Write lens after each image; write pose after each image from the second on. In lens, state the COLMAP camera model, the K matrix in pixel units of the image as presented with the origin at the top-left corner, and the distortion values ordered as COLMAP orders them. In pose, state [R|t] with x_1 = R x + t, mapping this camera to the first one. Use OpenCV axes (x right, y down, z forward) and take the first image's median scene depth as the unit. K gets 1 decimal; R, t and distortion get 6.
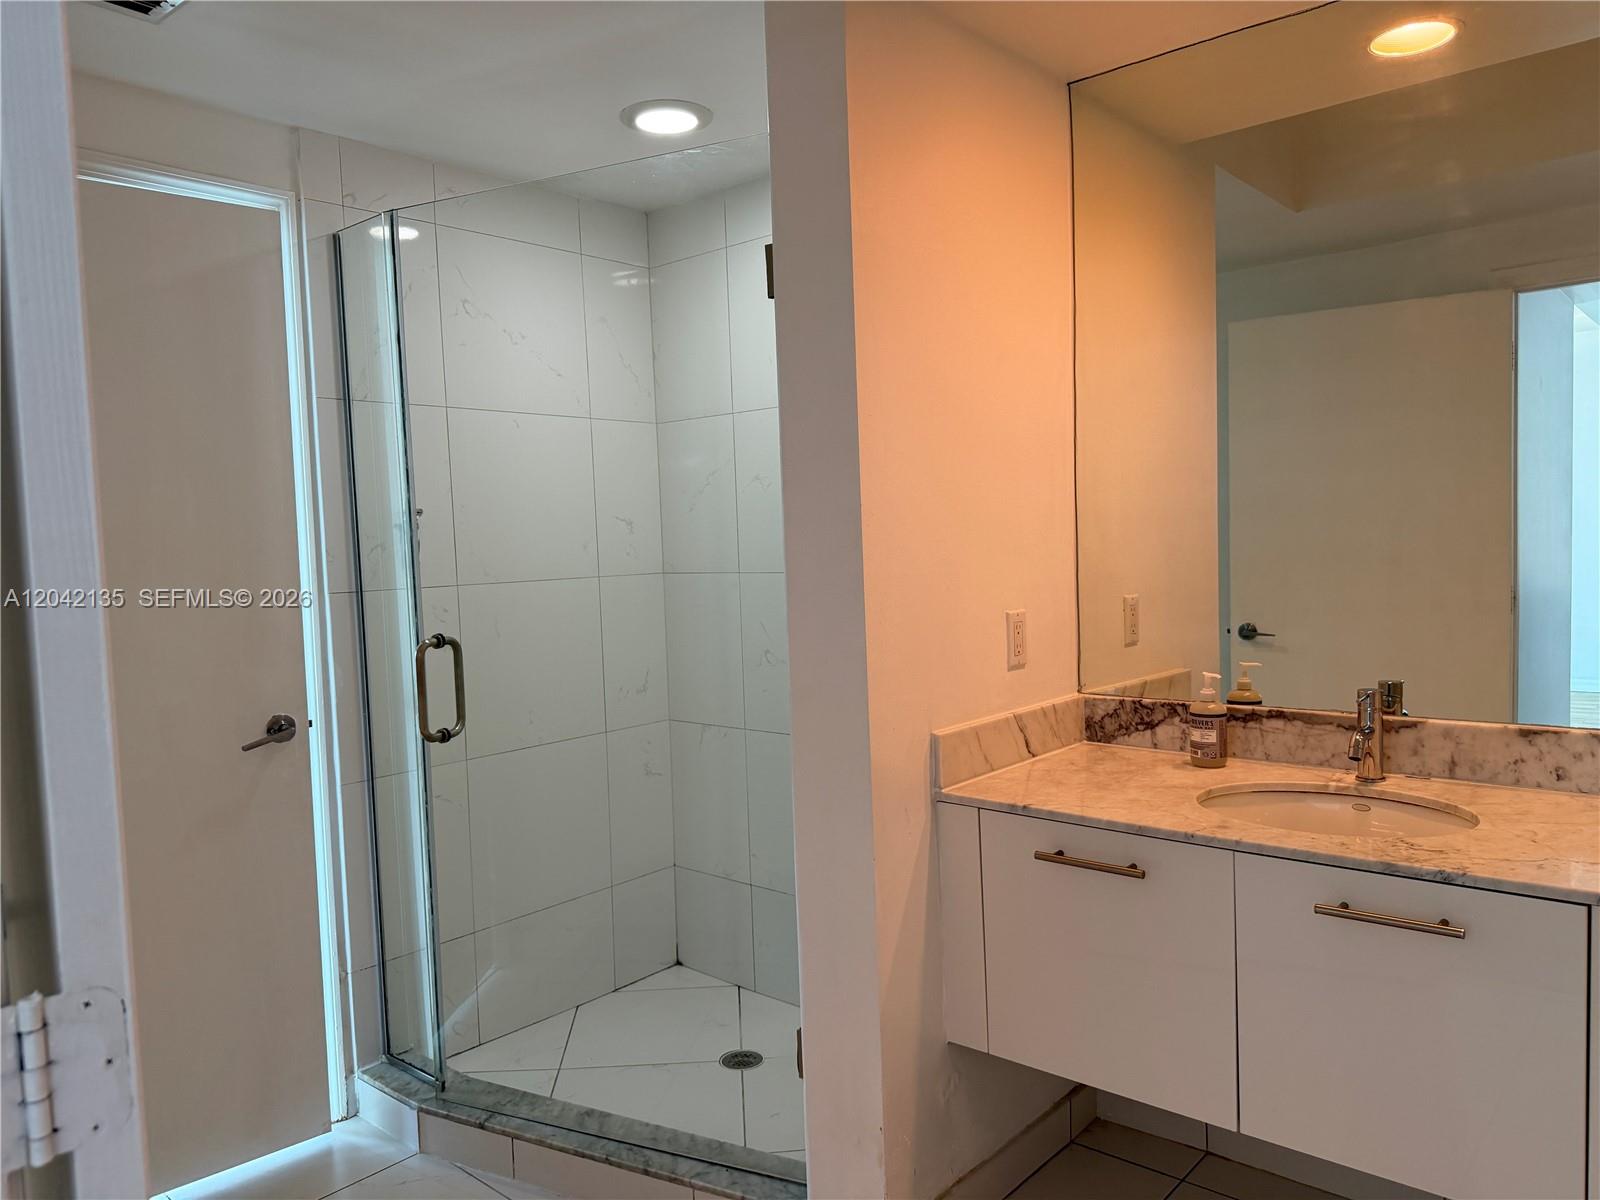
lens RADIAL K [[1103.1, 0, 795.4], [0, 1103.1, 599.5], [0, 0, 1]] dist [0.033137, 0.000027]
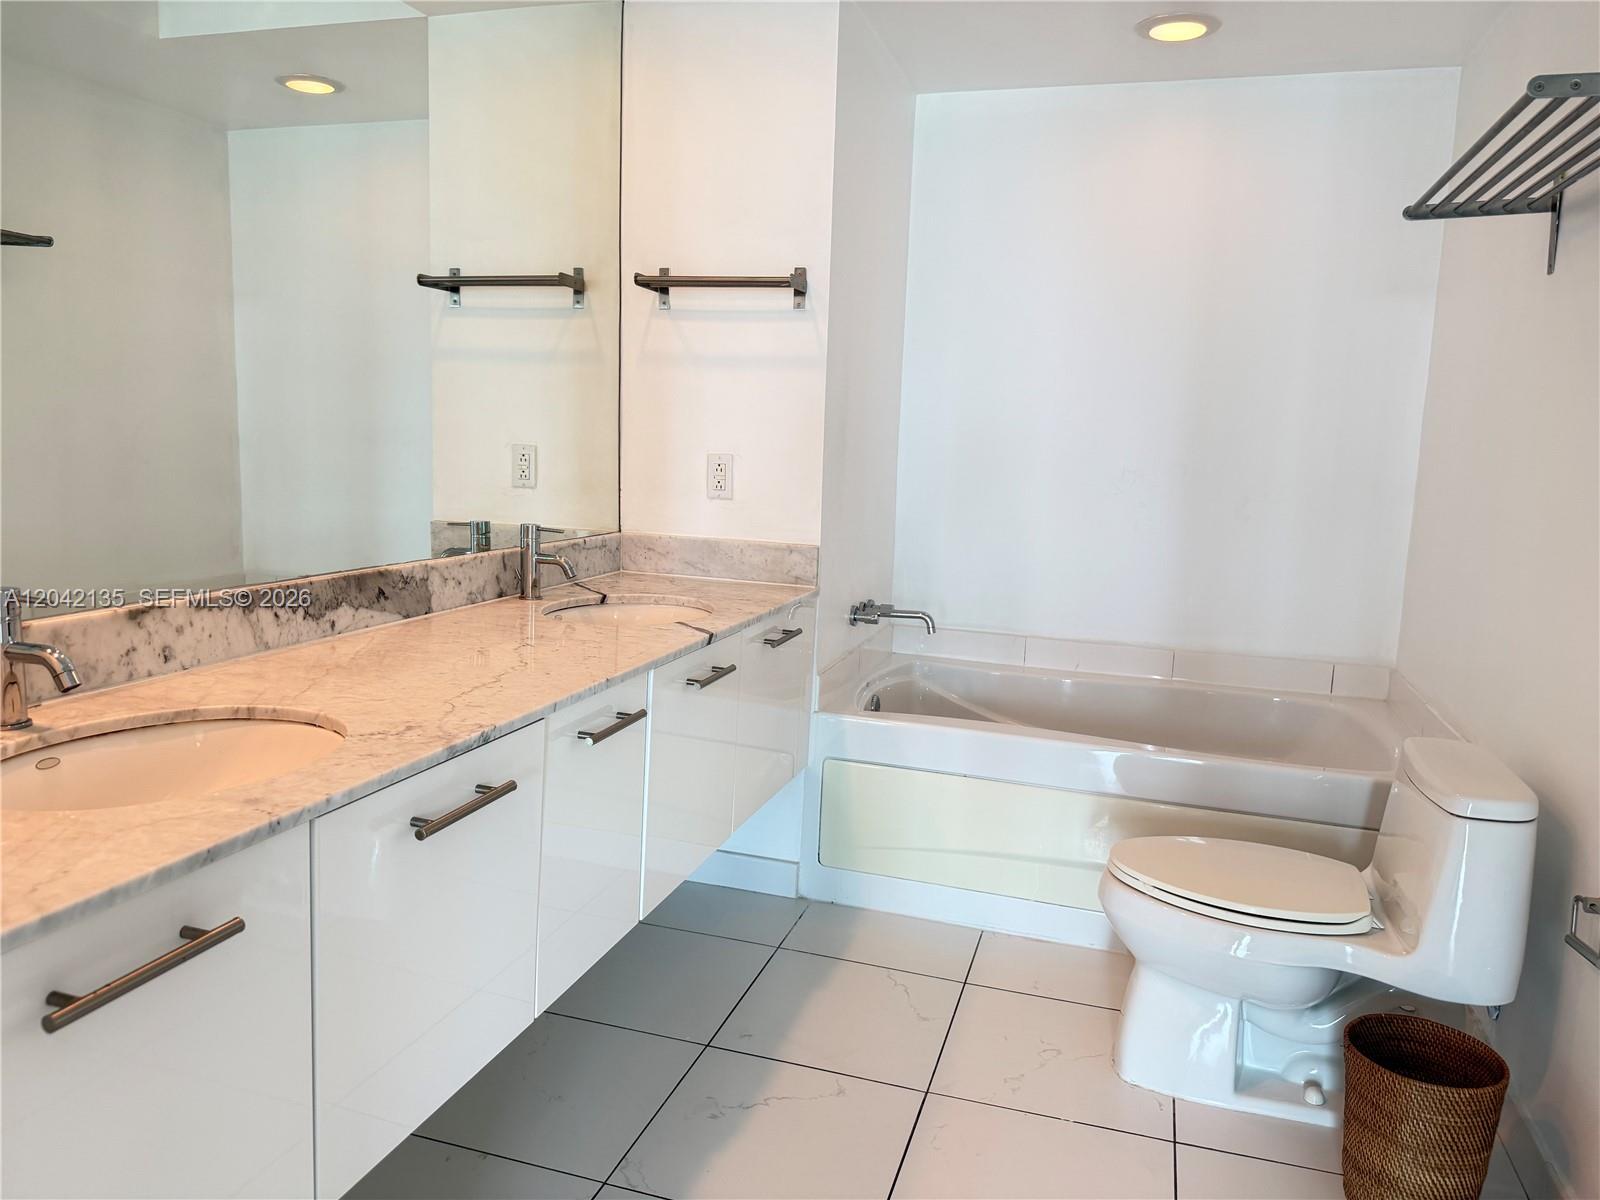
lens RADIAL K [[1103.1, 0, 796.4], [0, 1103.1, 593.4], [0, 0, 1]] dist [0.033137, 0.000027]
pose [[-0.349755, -0.110196, 0.930338, -0.267770], [0.037535, 0.990612, 0.131447, 0.016336], [-0.936089, 0.080895, -0.342335, 0.837261]]
